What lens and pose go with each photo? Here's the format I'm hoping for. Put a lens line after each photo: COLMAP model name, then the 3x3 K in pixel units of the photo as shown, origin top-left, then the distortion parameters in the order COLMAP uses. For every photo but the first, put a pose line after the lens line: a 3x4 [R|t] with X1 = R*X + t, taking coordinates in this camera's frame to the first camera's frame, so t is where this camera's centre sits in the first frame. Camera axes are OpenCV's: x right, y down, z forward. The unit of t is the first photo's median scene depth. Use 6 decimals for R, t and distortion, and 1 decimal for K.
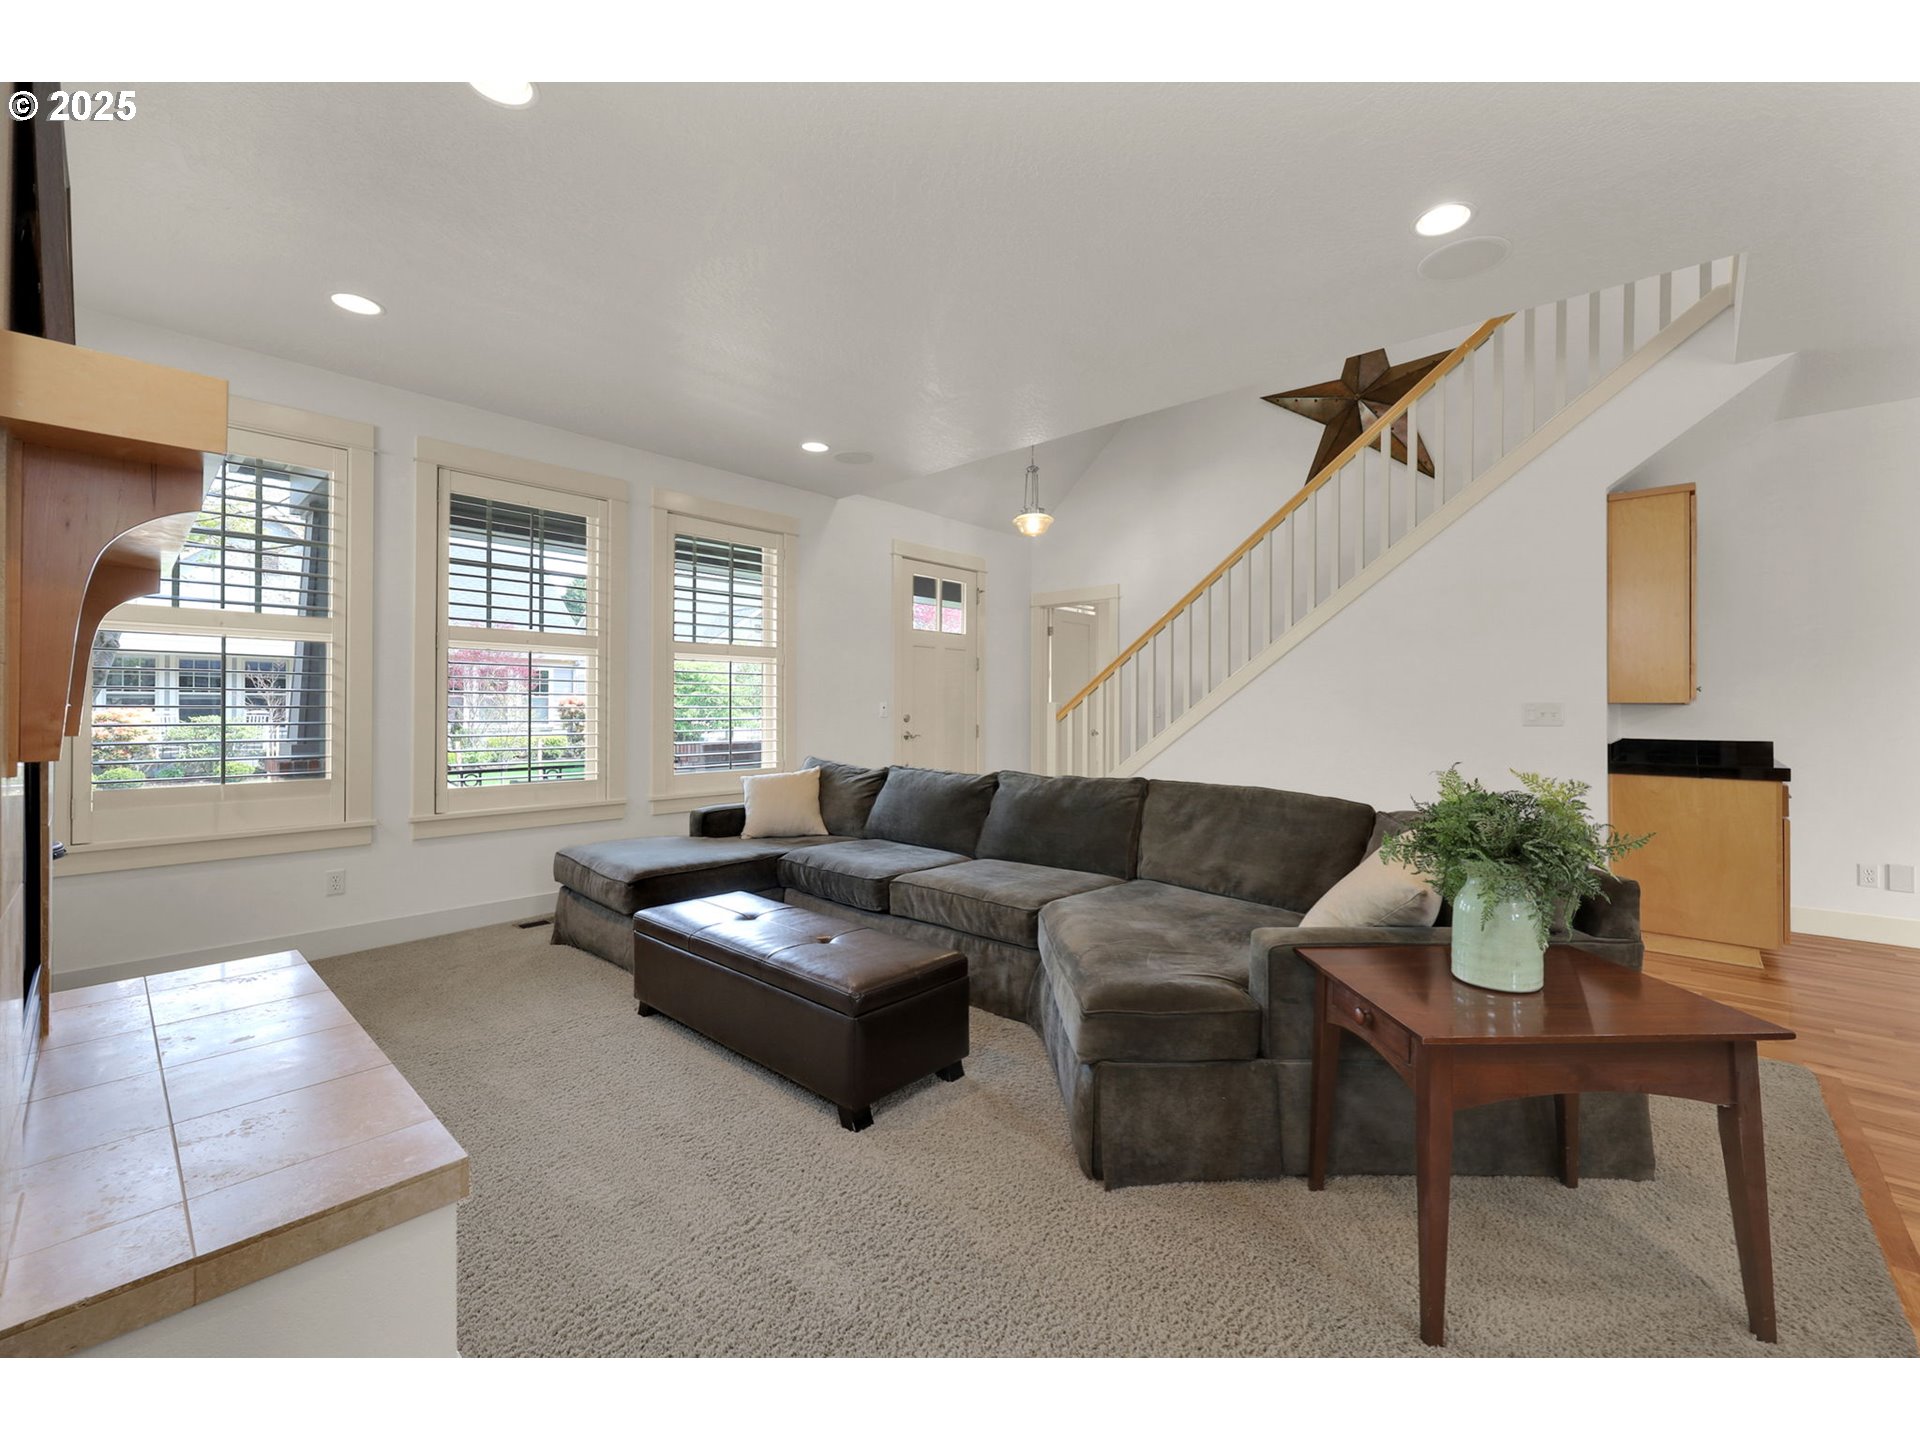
lens RADIAL K [[773.2, 0, 973.4], [0, 773.2, 704.5], [0, 0, 1]] dist [-0.014522, -0.000037]
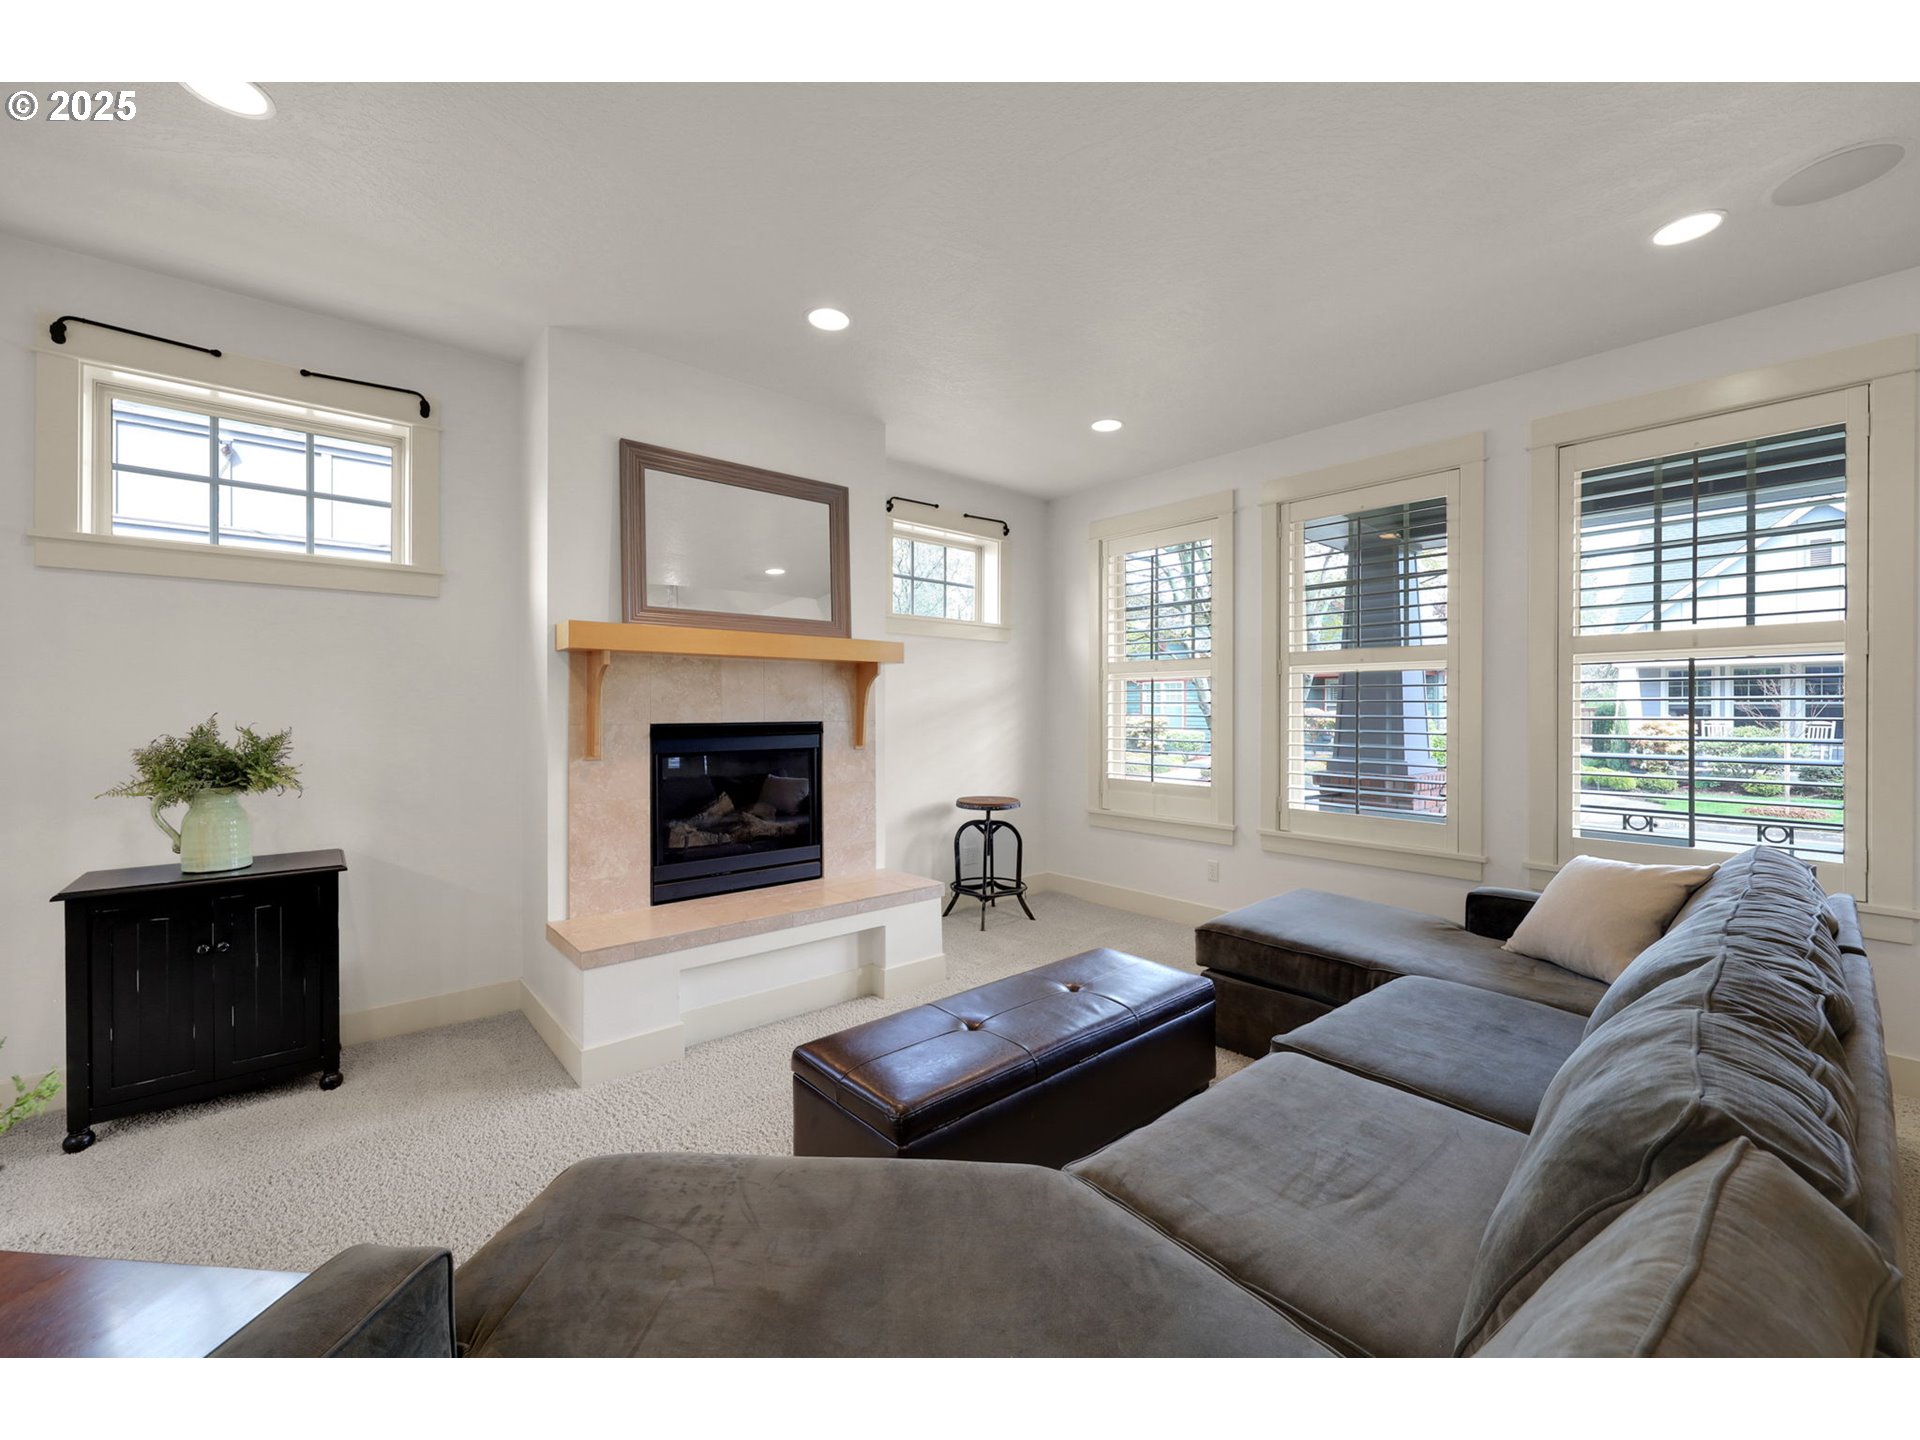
lens RADIAL K [[773.2, 0, 963.1], [0, 773.2, 714.6], [0, 0, 1]] dist [-0.014522, -0.000037]
pose [[-0.140536, 0.003067, -0.990071, 0.289180], [-0.000496, 0.999995, 0.003168, -0.015018], [0.990075, 0.000937, -0.140533, 0.494498]]
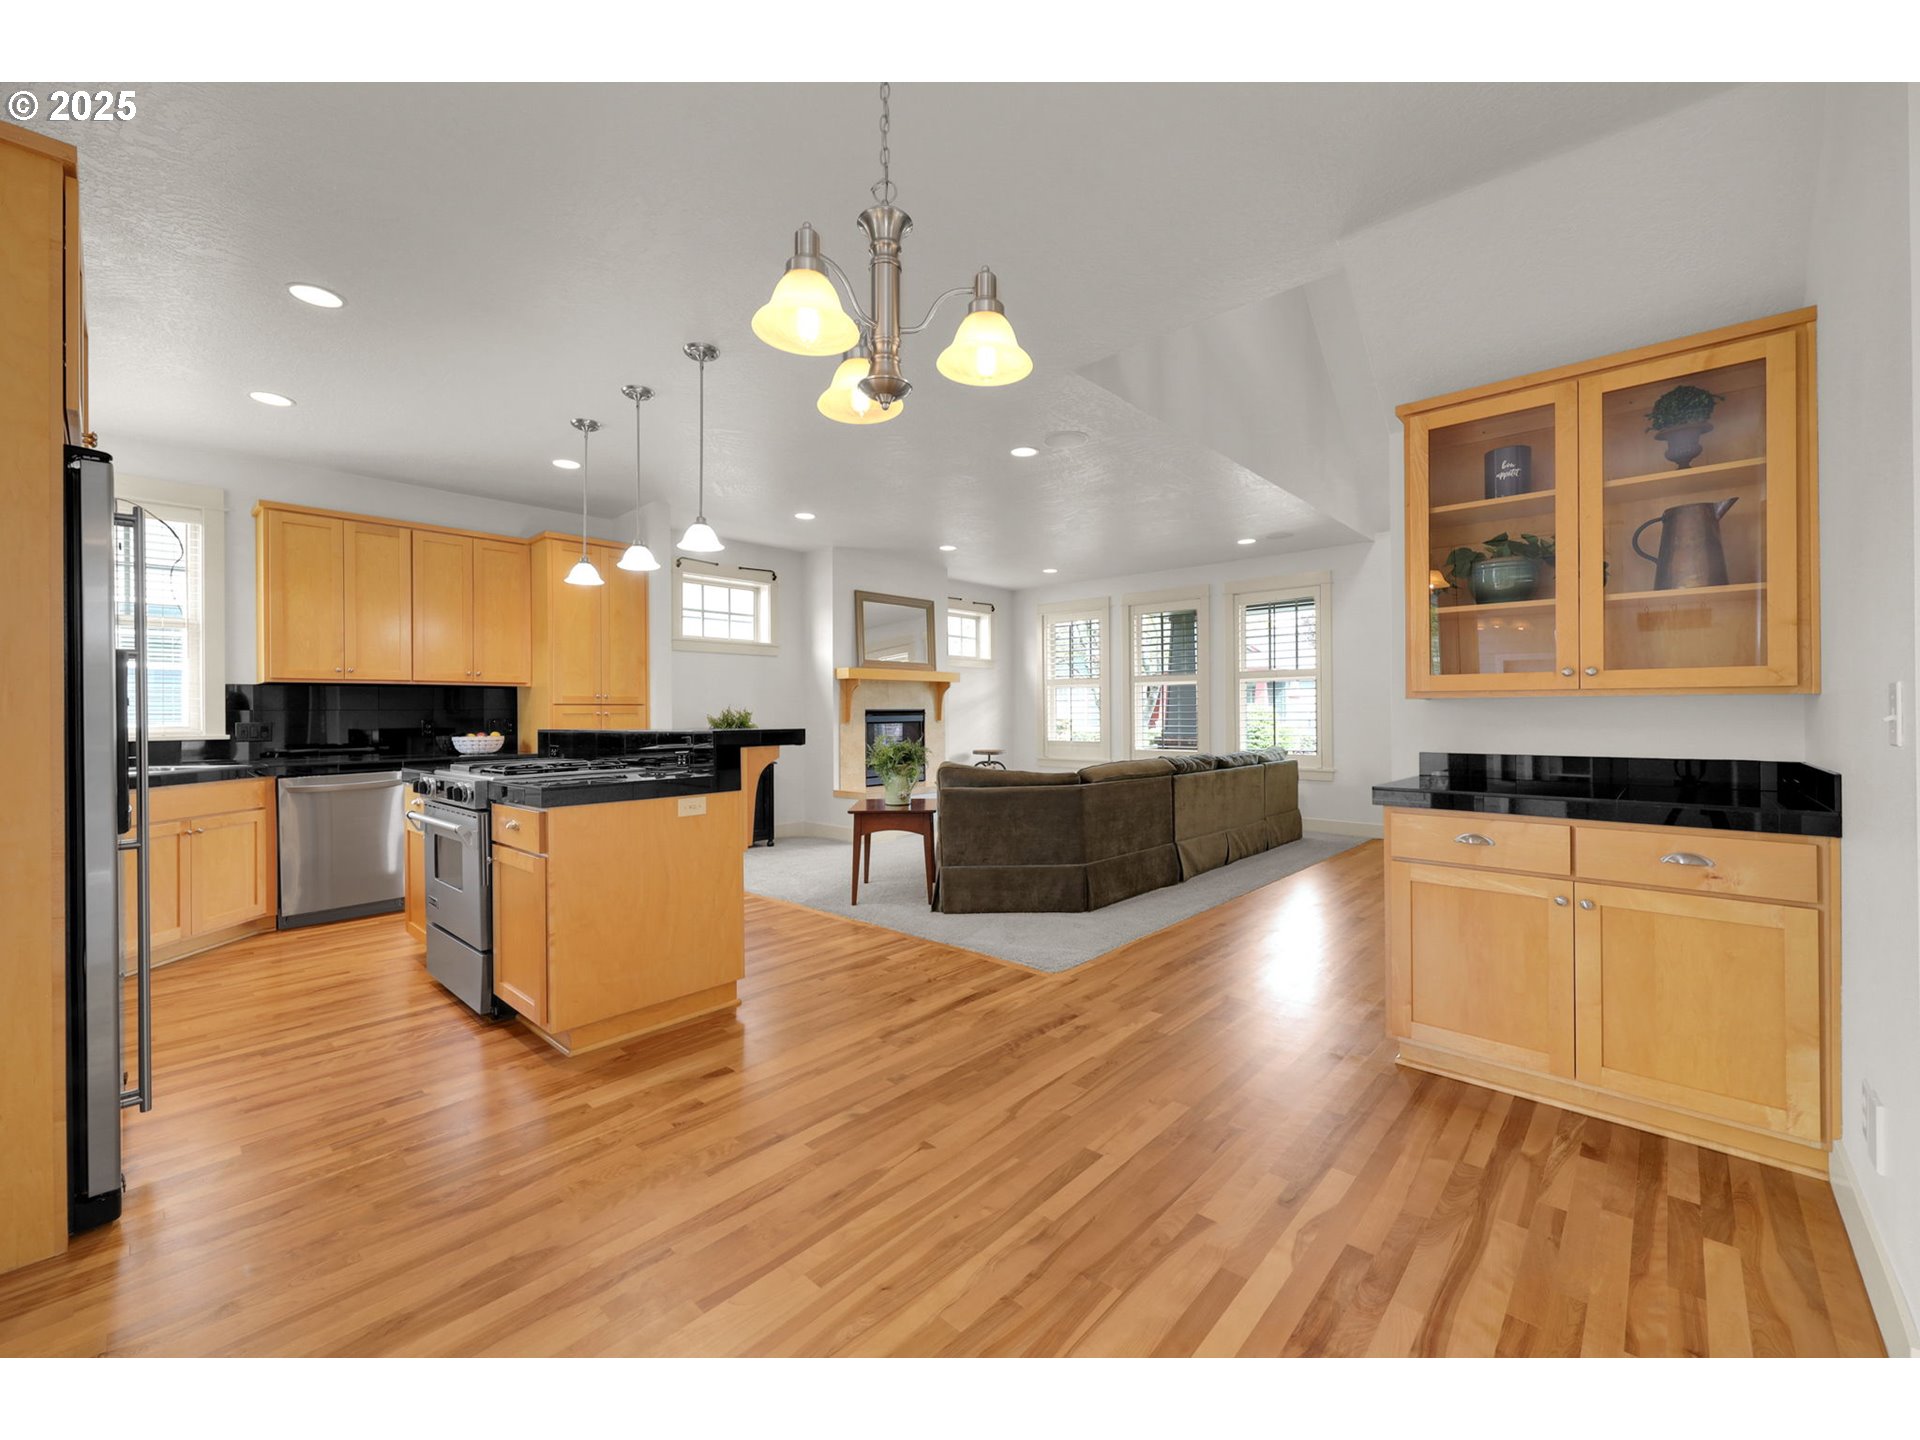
lens RADIAL K [[773.2, 0, 975.6], [0, 773.2, 720.3], [0, 0, 1]] dist [-0.014522, -0.000037]
pose [[-0.015868, 0.006059, -0.999856, 1.066651], [0.005387, 0.999968, 0.005975, 0.004726], [0.999860, -0.005292, -0.015900, 0.404965]]
